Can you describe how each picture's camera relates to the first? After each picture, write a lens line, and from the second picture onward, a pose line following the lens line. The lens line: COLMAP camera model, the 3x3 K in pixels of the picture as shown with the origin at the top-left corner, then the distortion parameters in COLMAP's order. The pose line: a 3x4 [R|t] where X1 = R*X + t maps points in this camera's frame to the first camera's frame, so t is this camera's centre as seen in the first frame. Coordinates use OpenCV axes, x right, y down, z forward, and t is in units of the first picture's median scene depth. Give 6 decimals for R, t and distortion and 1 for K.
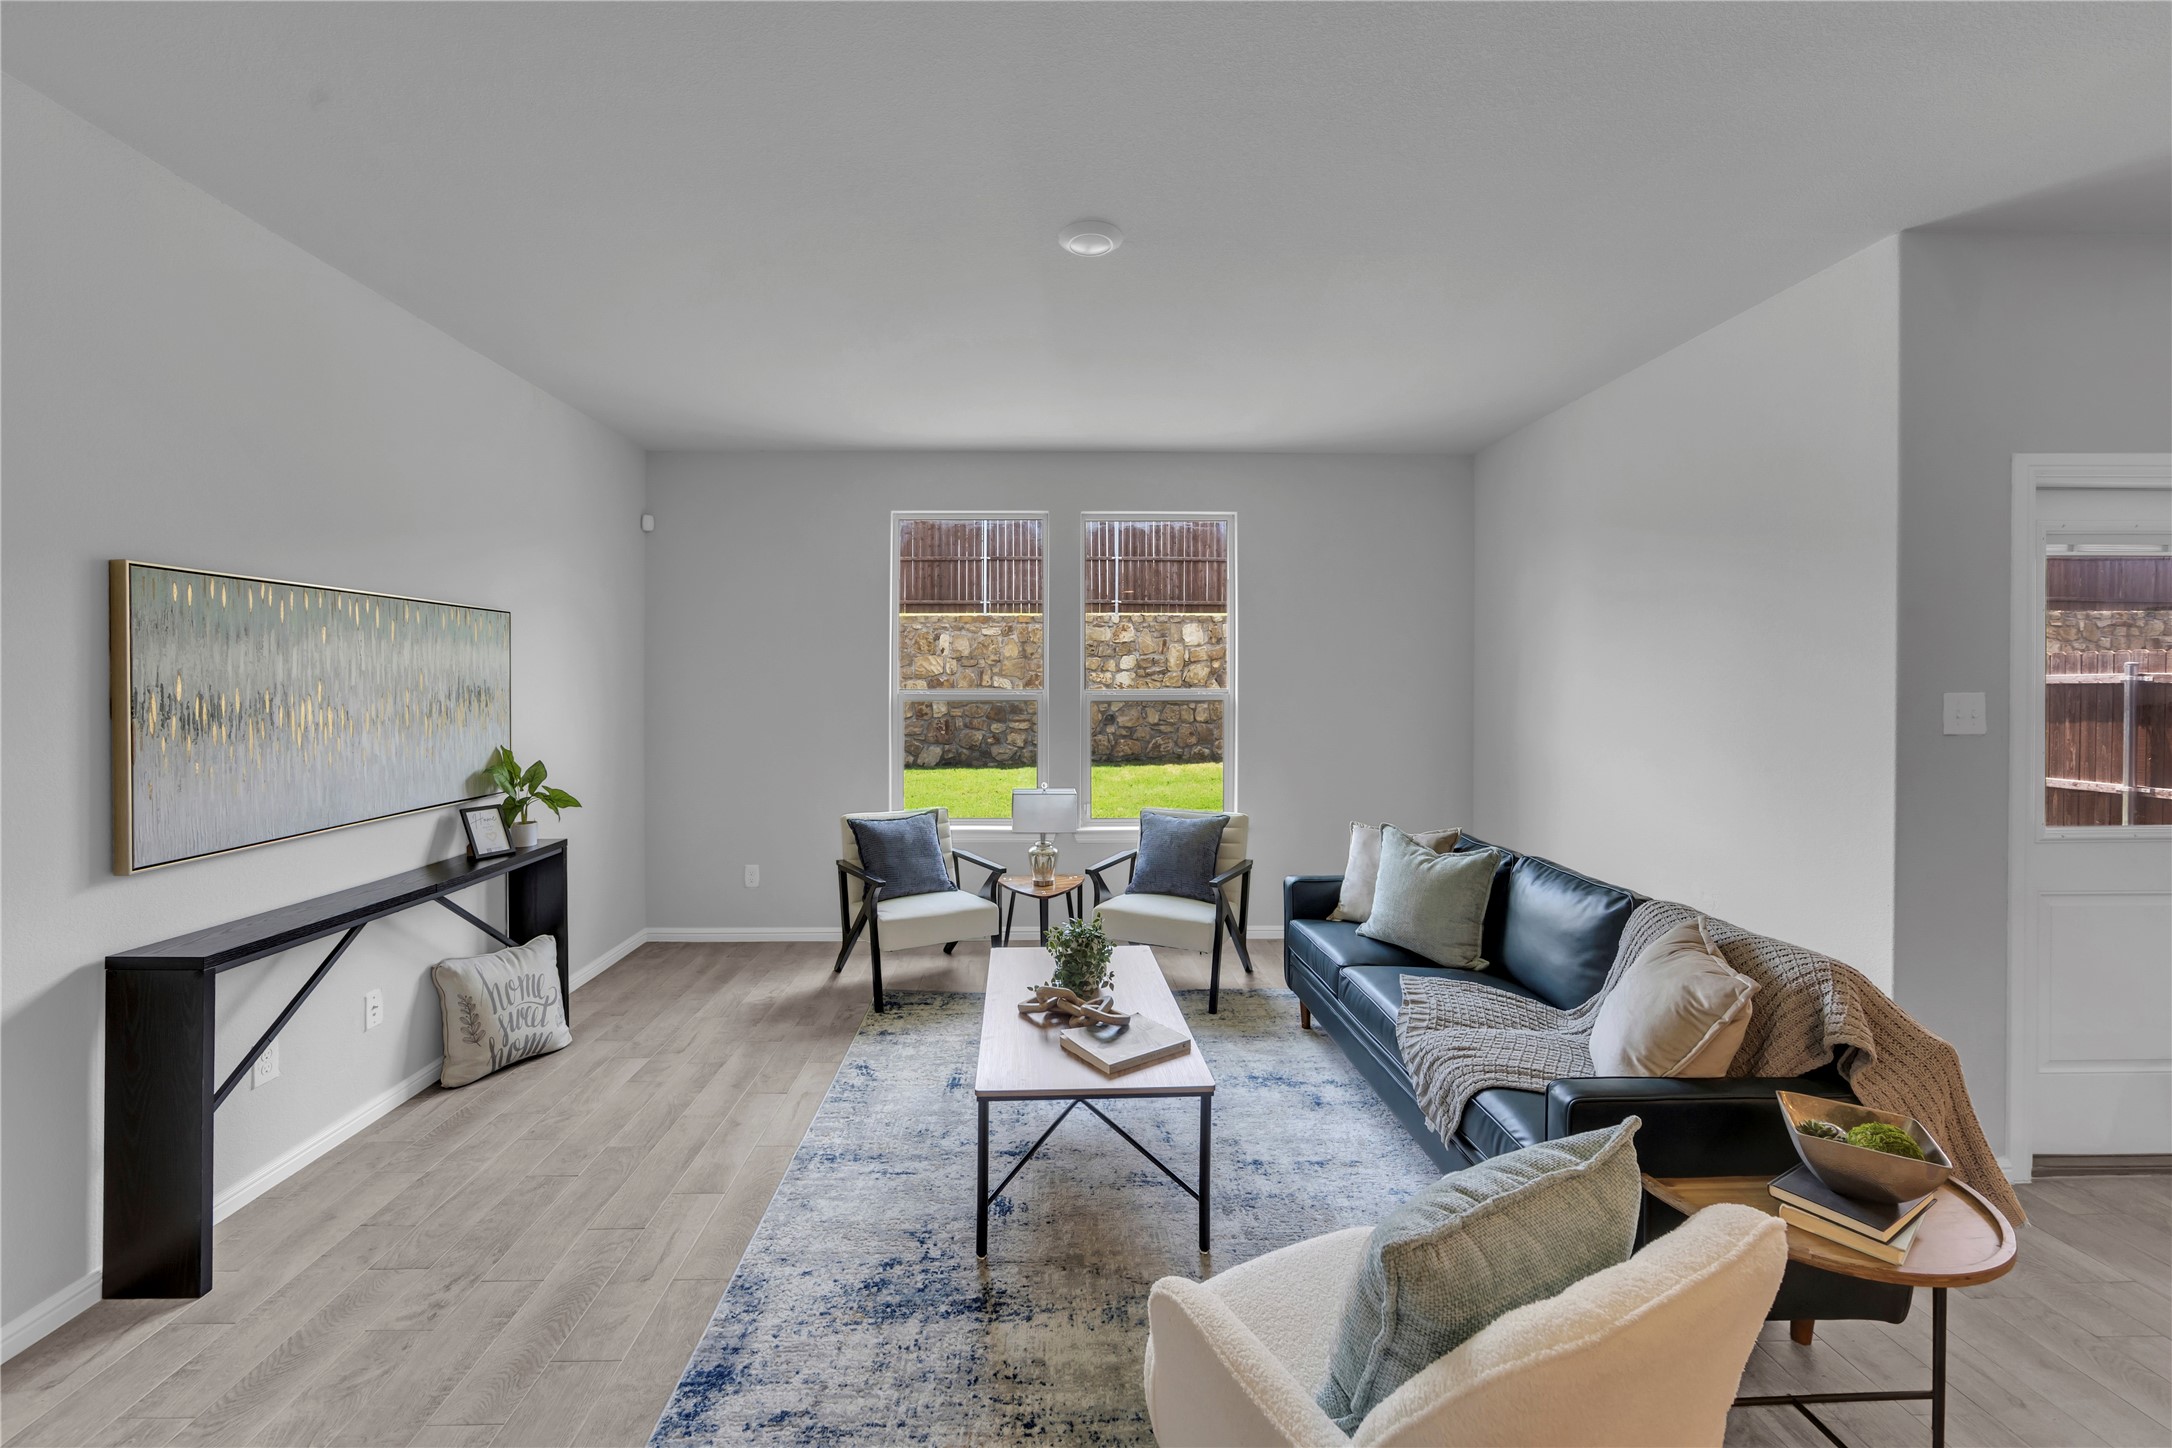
lens RADIAL K [[859.7, 0, 1057.5], [0, 859.7, 691.7], [0, 0, 1]] dist [-0.001181, -0.000294]
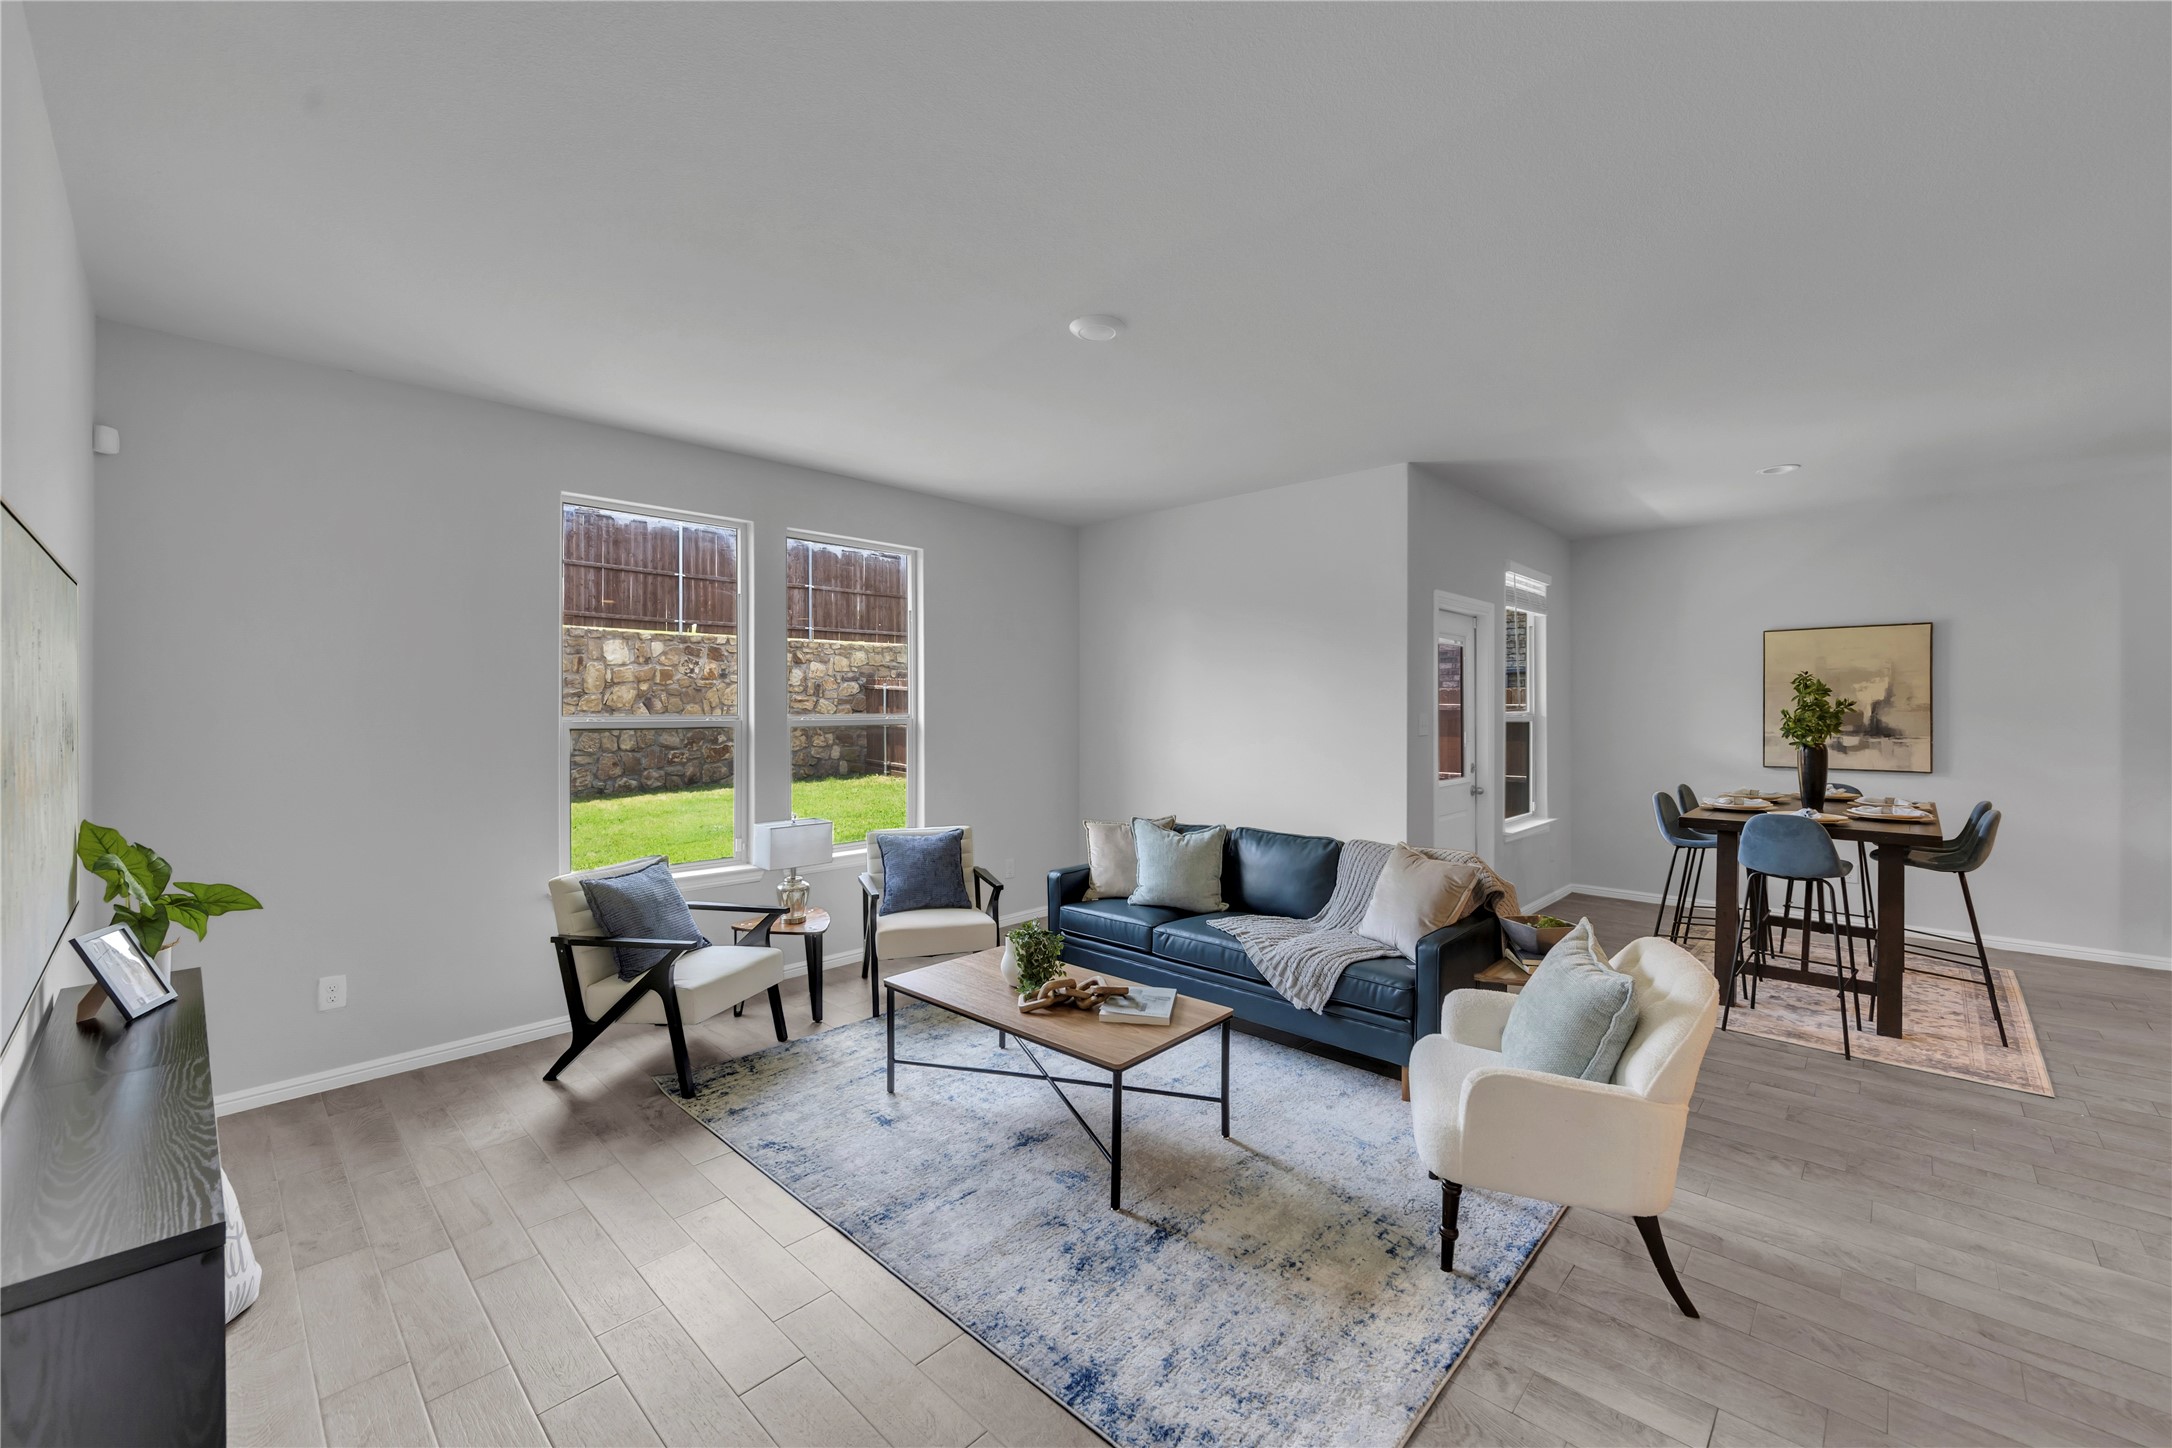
lens RADIAL K [[859.7, 0, 1090.2], [0, 859.7, 710.0], [0, 0, 1]] dist [-0.001181, -0.000294]
pose [[0.704245, -0.002903, 0.709951, -0.409438], [0.007253, 0.999969, -0.003106, -0.002799], [-0.709920, 0.007336, 0.704245, 0.093918]]
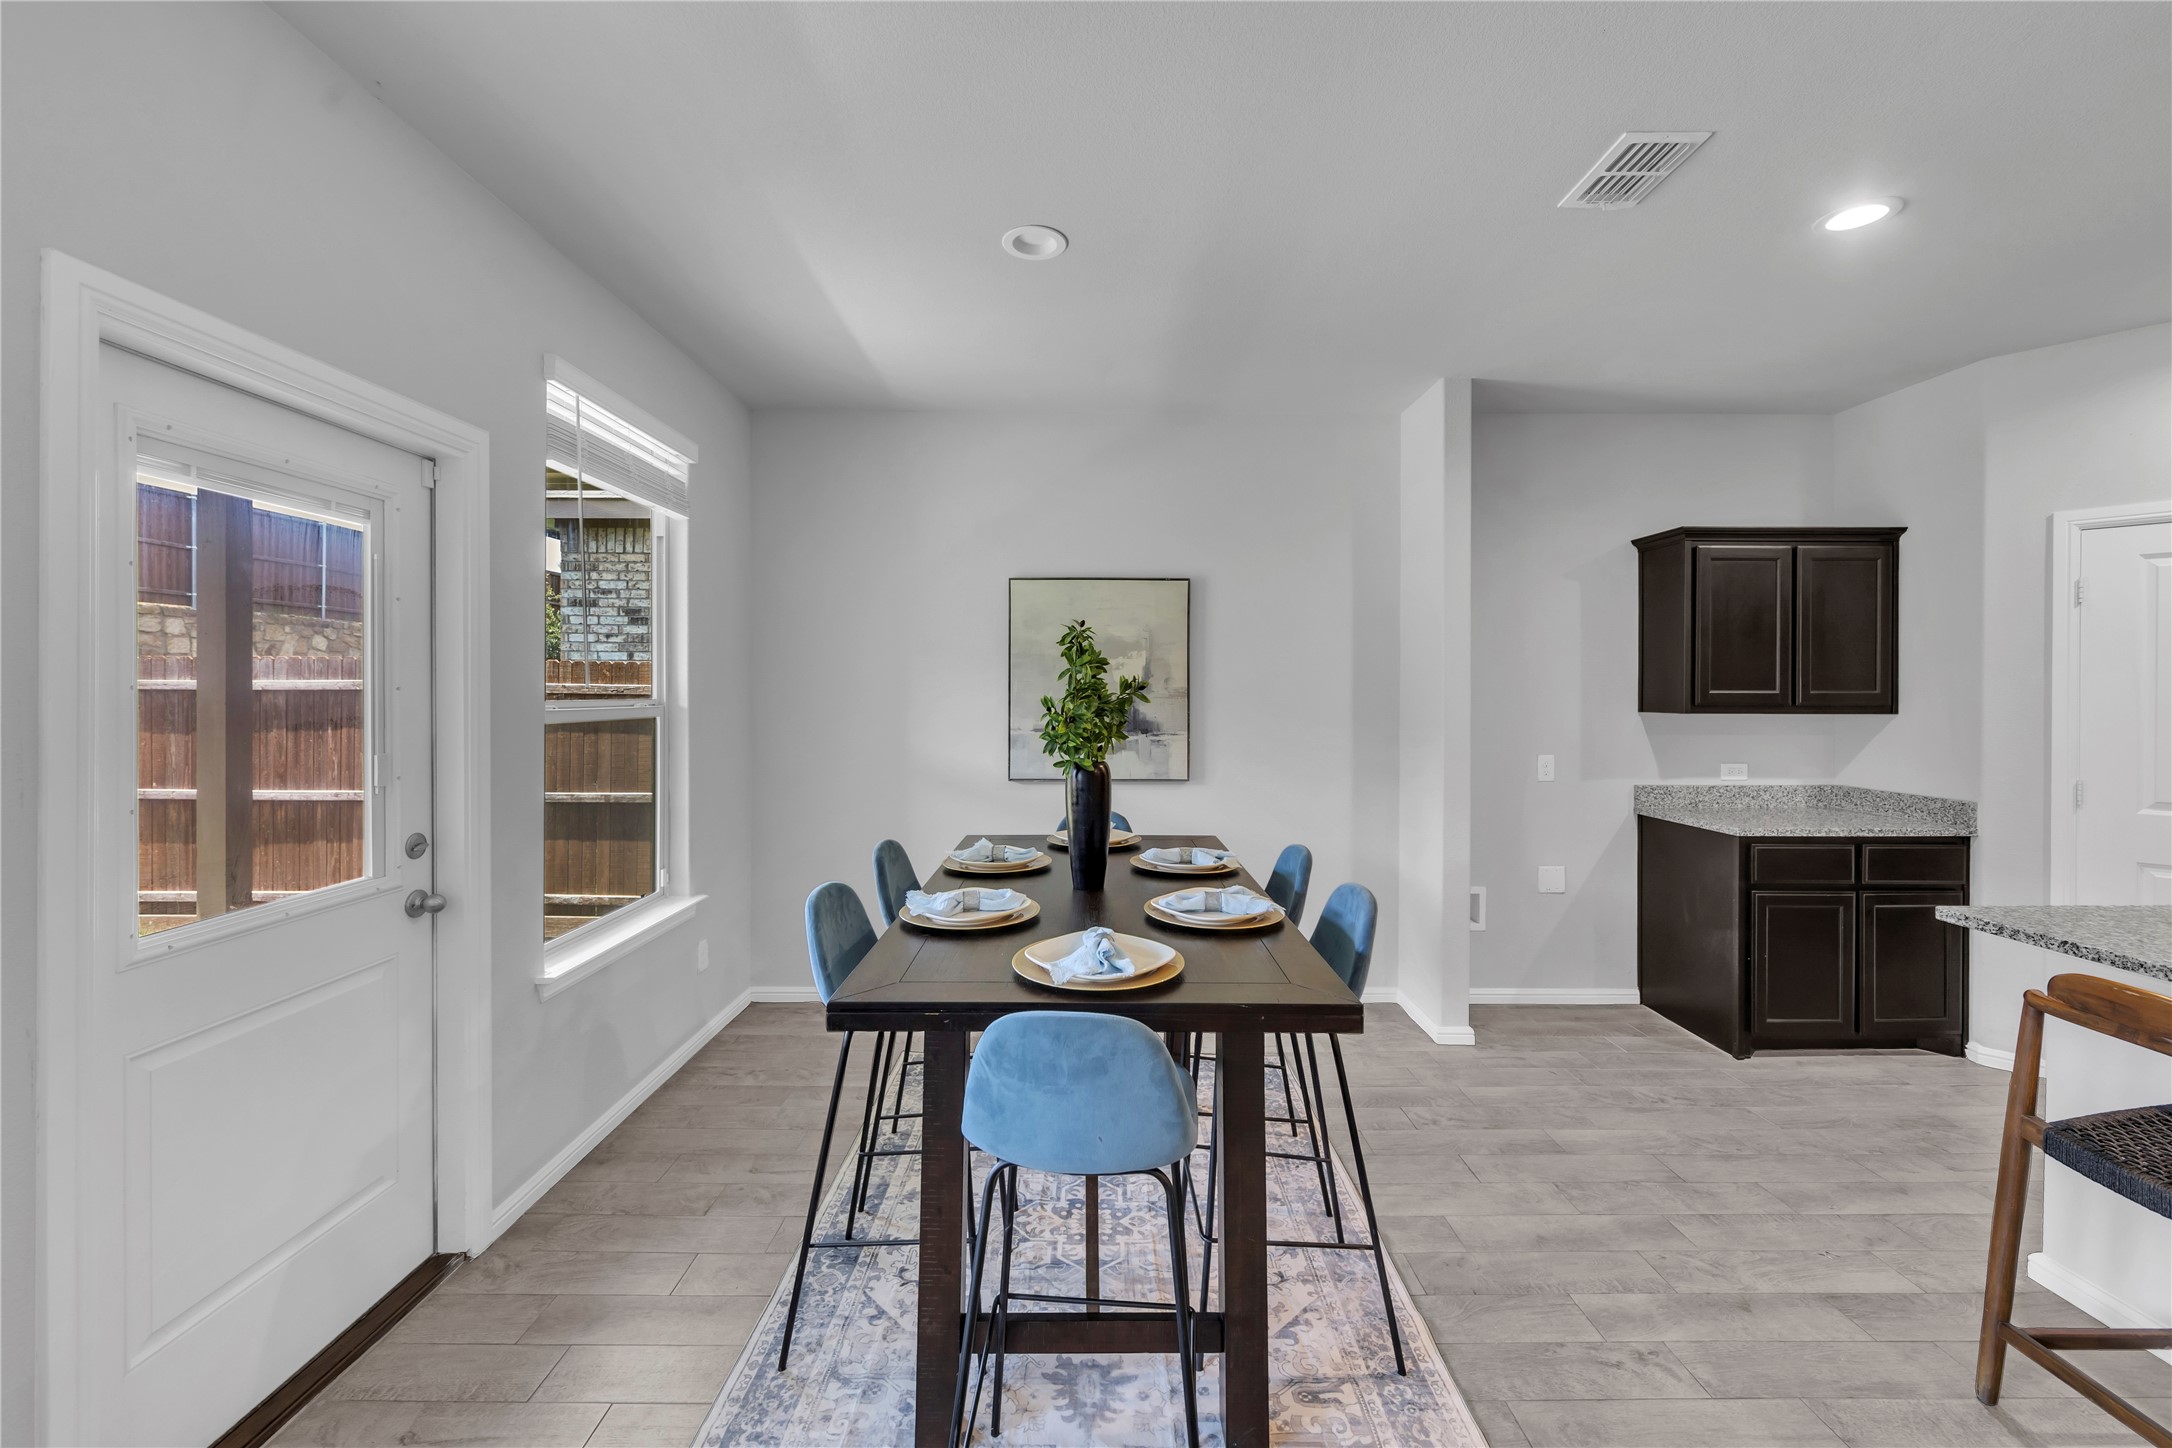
lens RADIAL K [[859.7, 0, 1089.5], [0, 859.7, 693.7], [0, 0, 1]] dist [-0.001181, -0.000294]
pose [[0.016011, -0.002227, 0.999869, 0.310360], [0.005978, 0.999980, 0.002131, -0.002986], [-0.999854, 0.005943, 0.016024, 0.183973]]
